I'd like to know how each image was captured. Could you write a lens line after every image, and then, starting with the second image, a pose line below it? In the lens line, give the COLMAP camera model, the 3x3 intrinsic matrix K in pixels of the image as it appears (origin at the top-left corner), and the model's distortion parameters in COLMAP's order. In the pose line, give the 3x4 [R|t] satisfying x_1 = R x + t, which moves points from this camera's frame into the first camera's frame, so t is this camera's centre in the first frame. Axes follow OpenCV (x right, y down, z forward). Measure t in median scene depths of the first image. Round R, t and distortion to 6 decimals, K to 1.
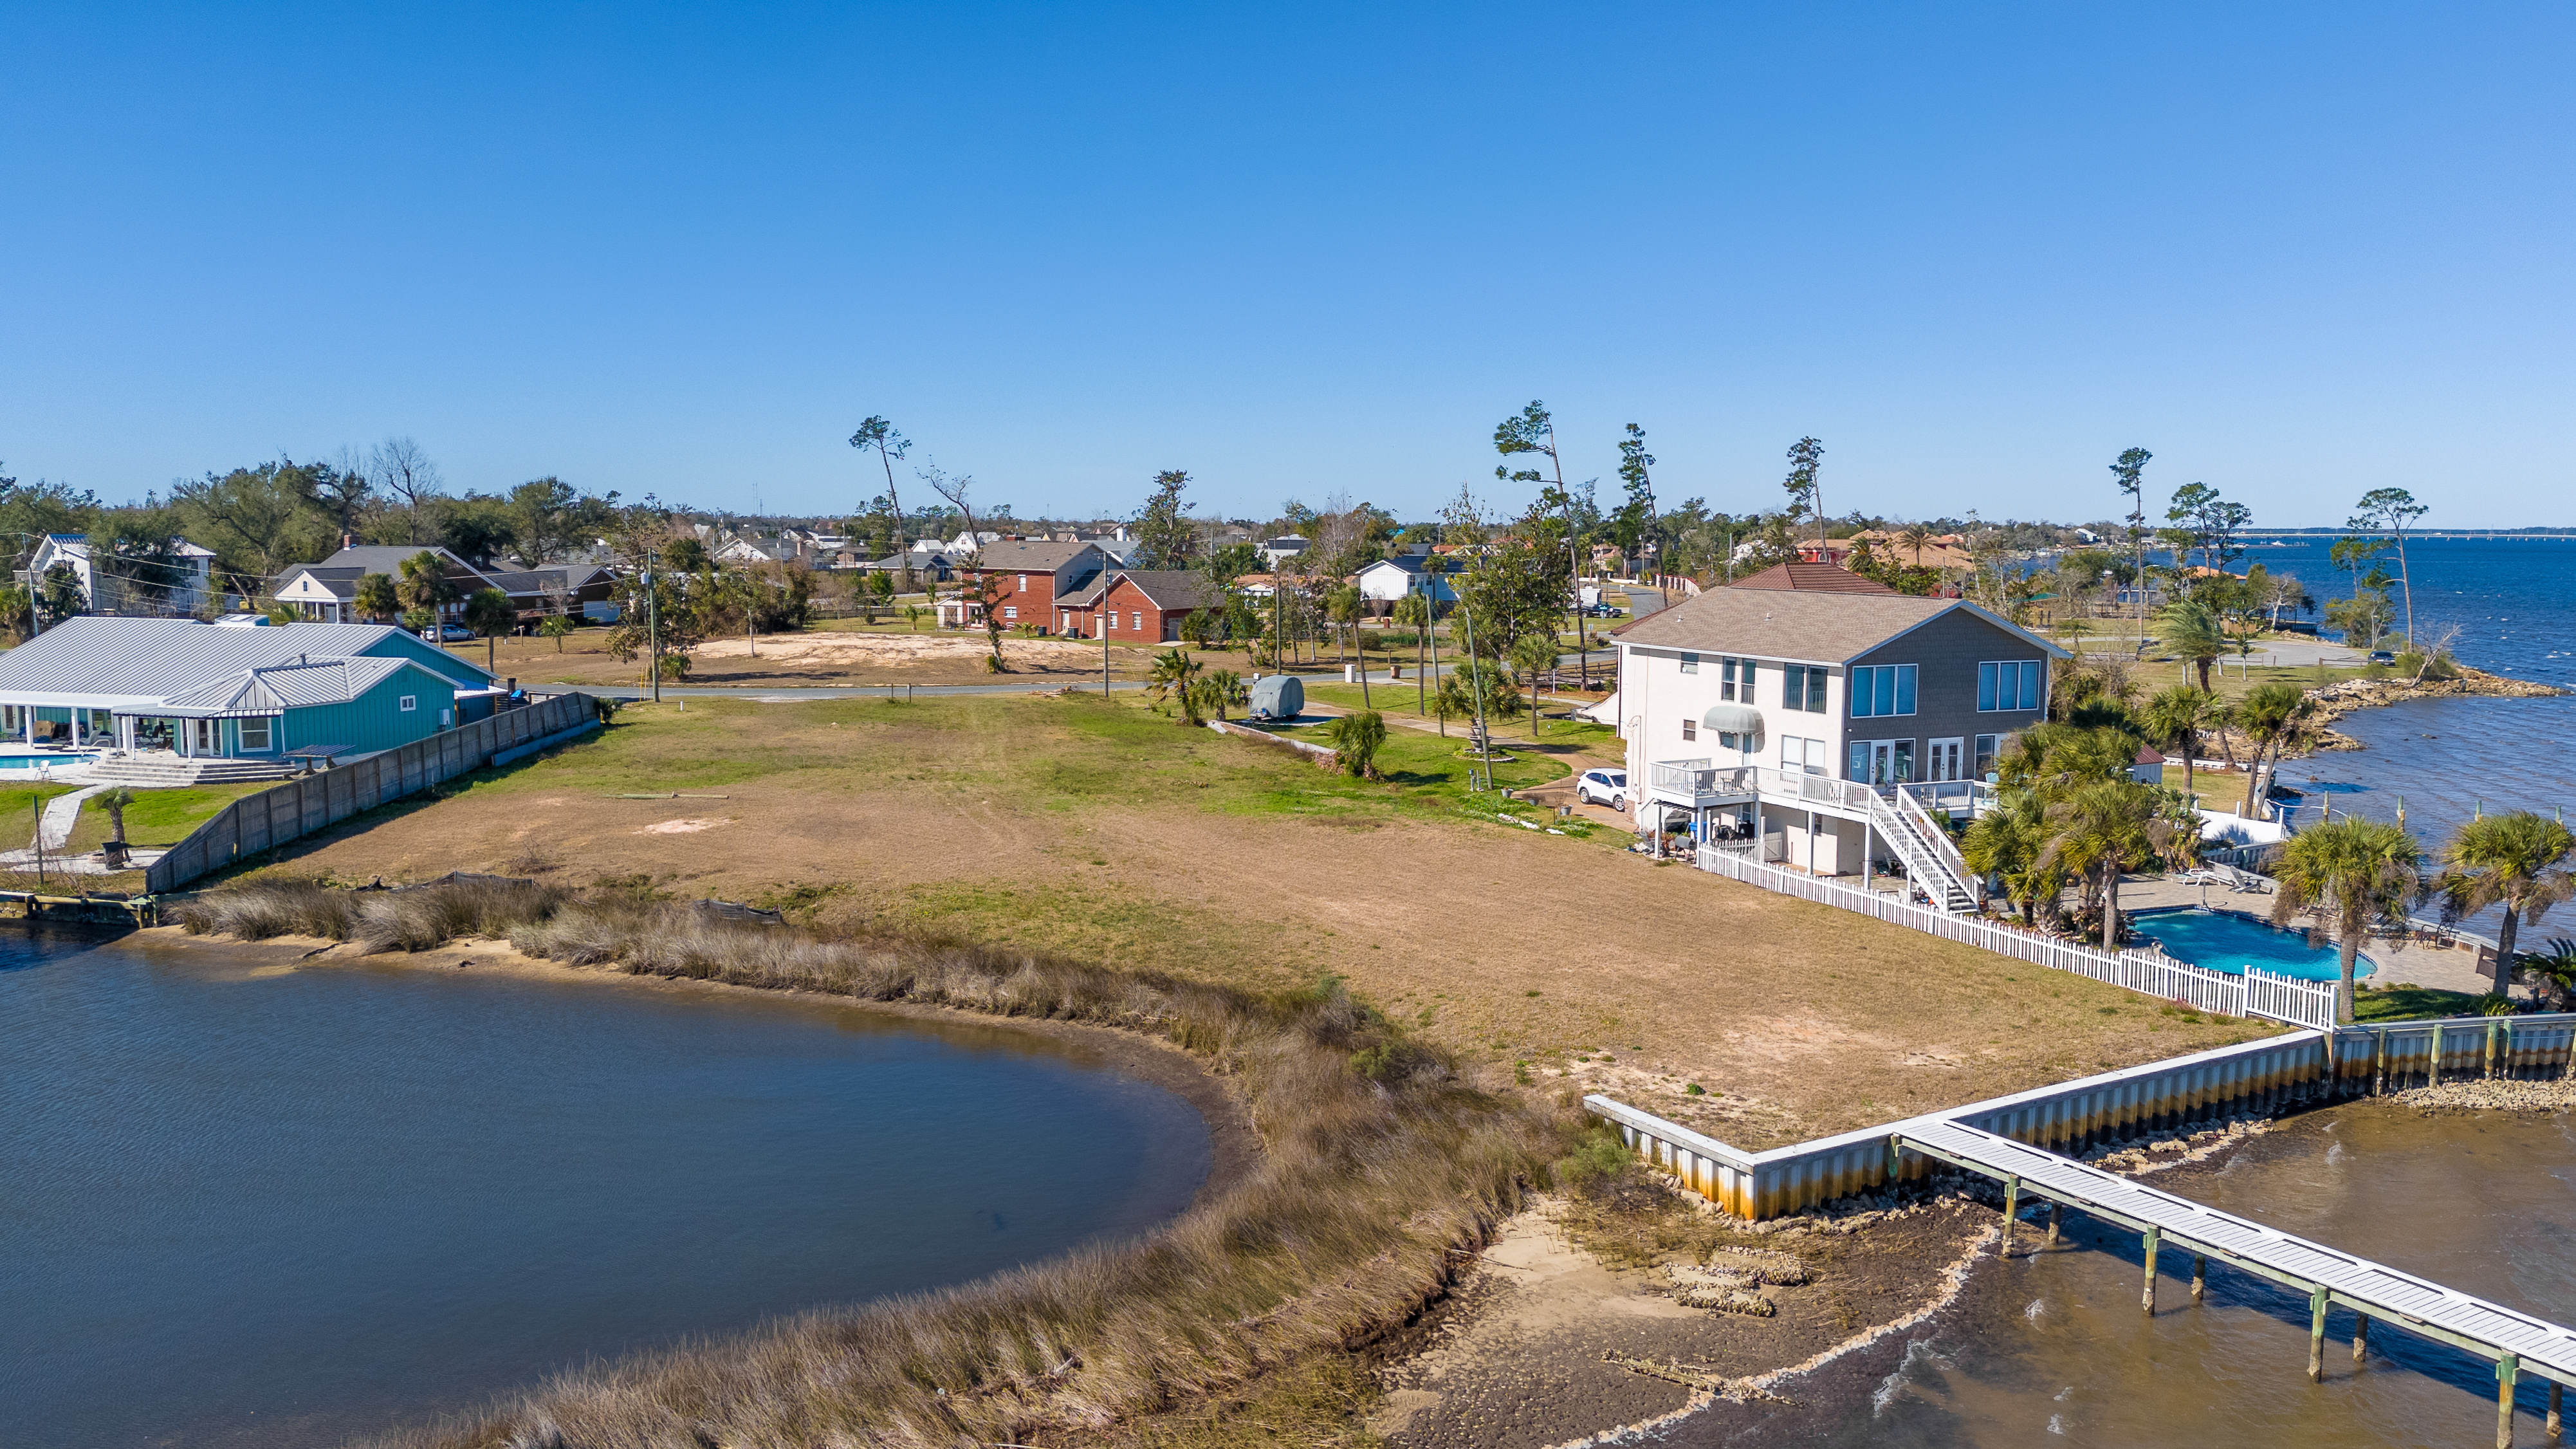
lens RADIAL K [[1876.0, 0, 1324.4], [0, 1876.0, 812.1], [0, 0, 1]] dist [0.124910, -0.209342]
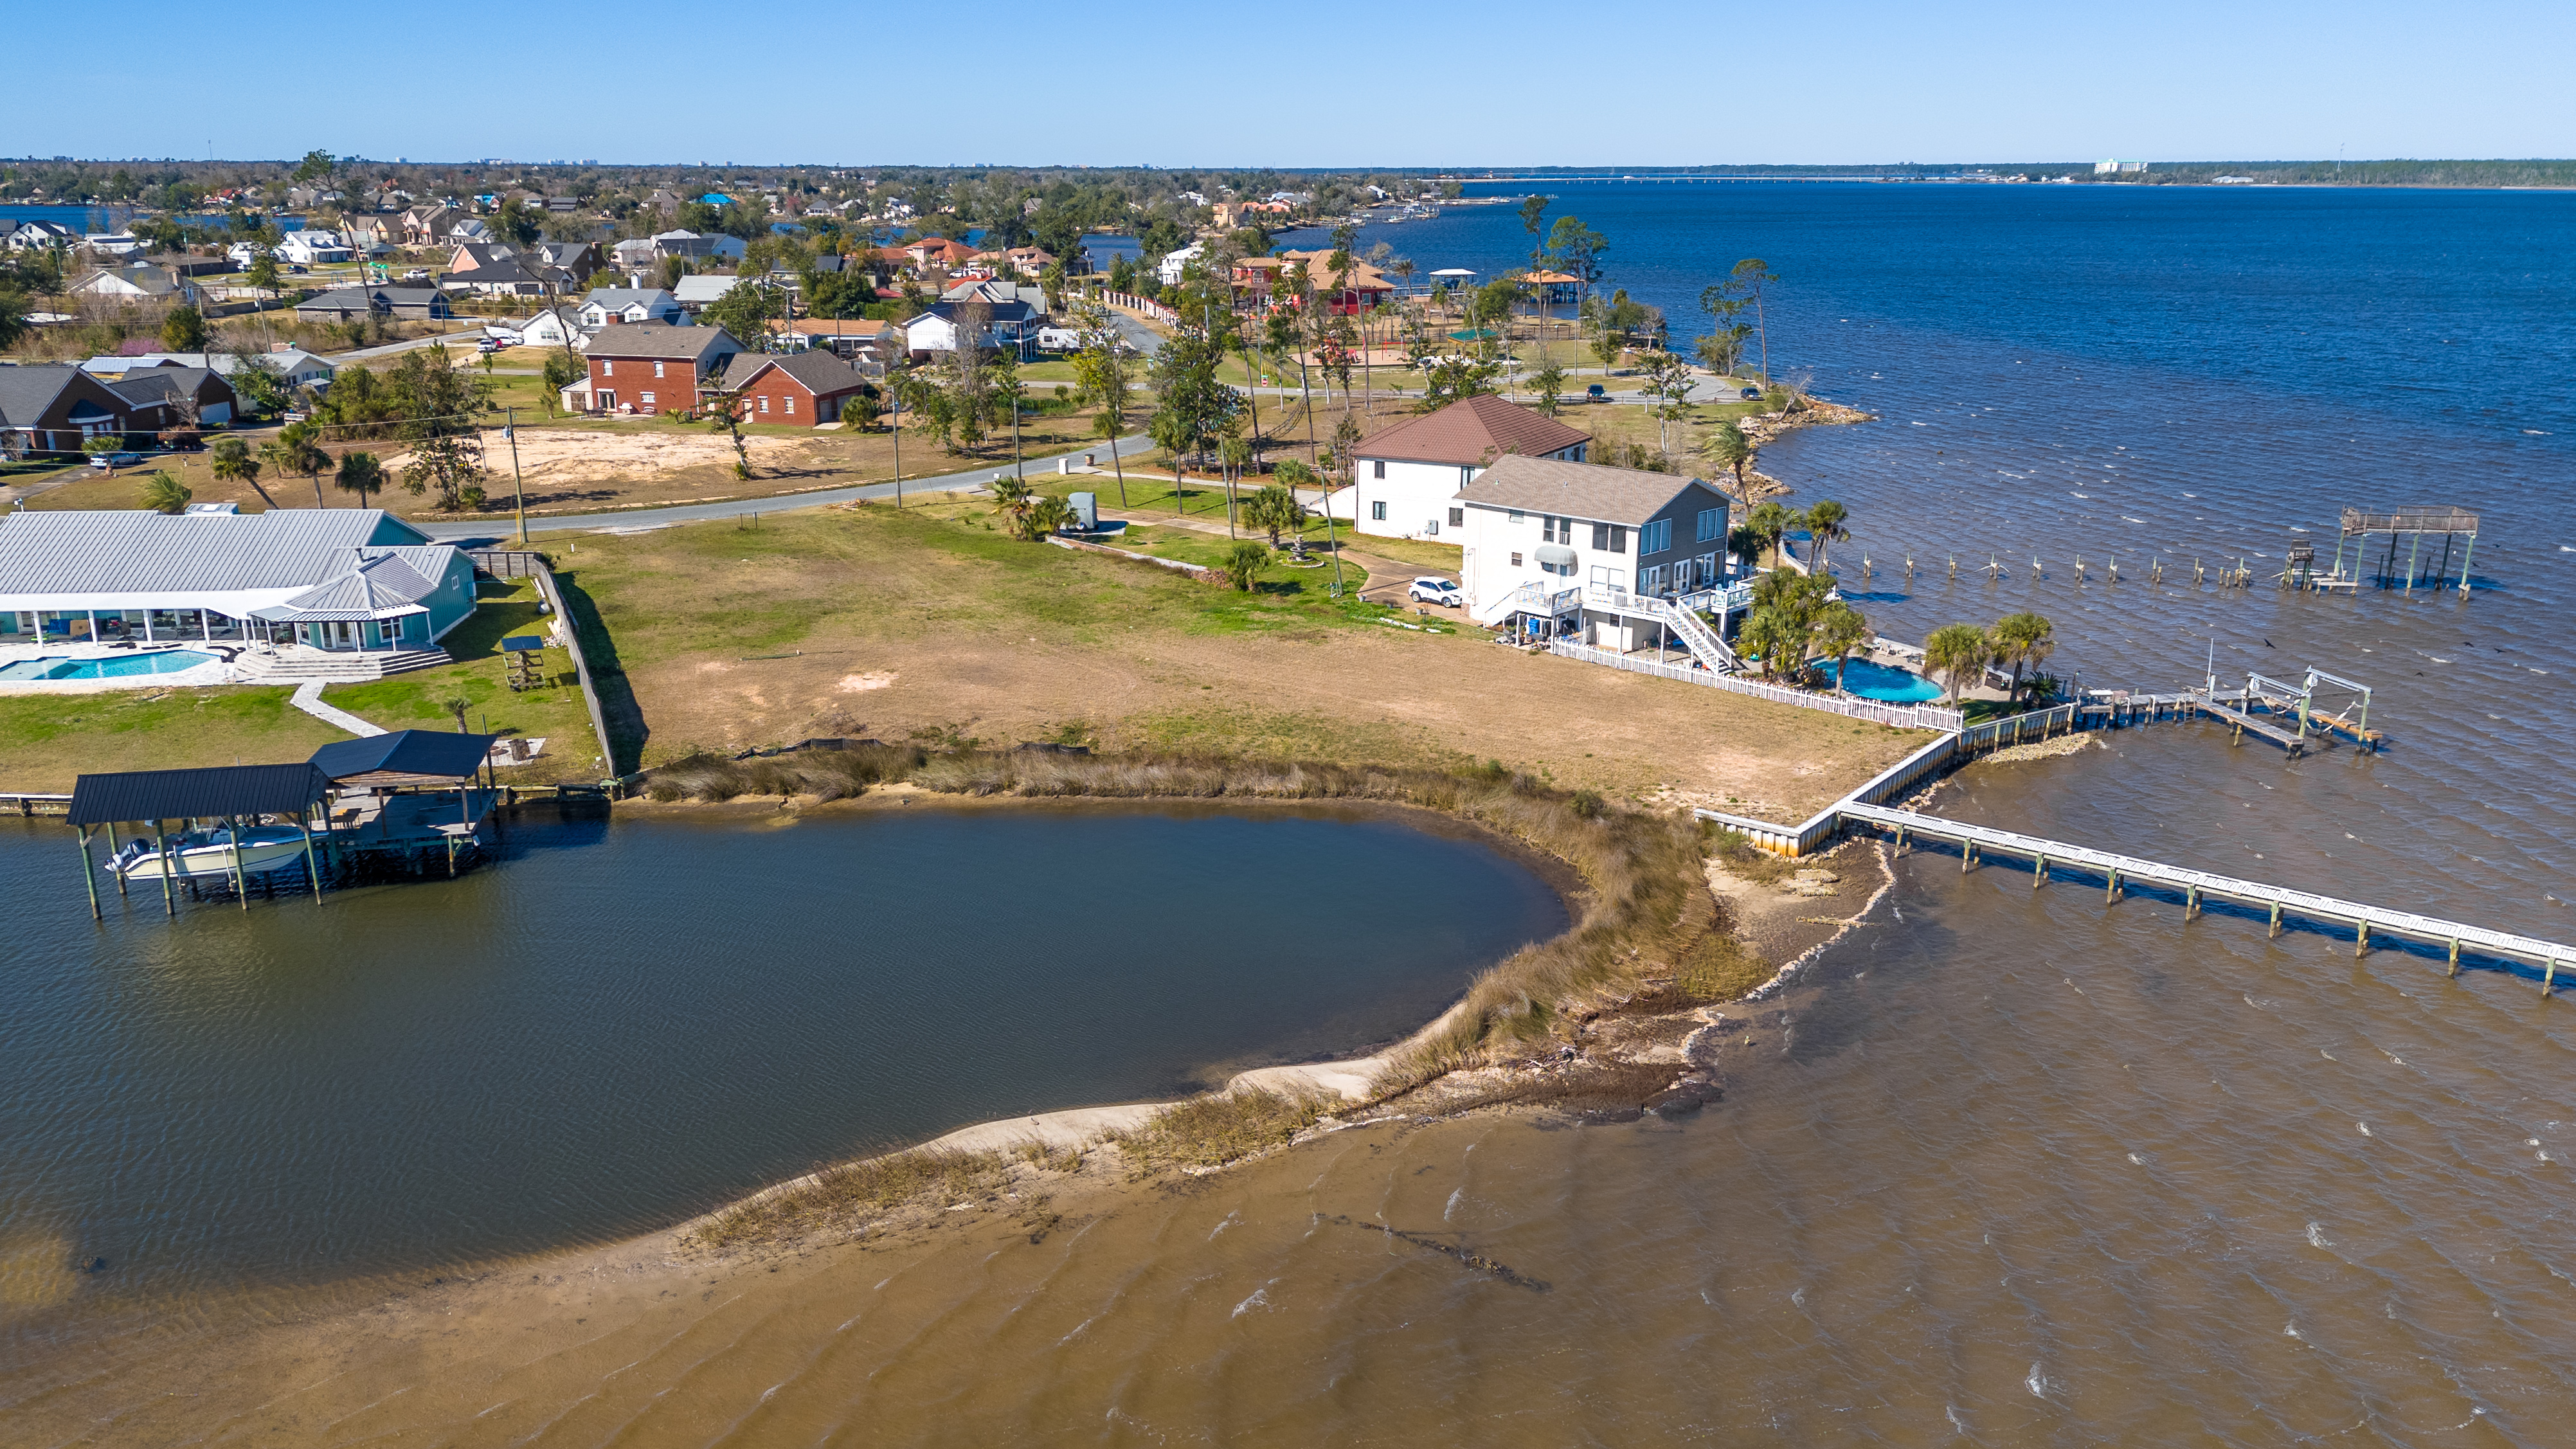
lens RADIAL K [[1875.9, 0, 1324.4], [0, 1875.9, 812.1], [0, 0, 1]] dist [0.124910, -0.209342]
pose [[0.934957, -0.118960, 0.334222, -0.561169], [0.058321, 0.980825, 0.185959, -0.154001], [-0.349935, -0.154372, 0.923967, -0.464561]]
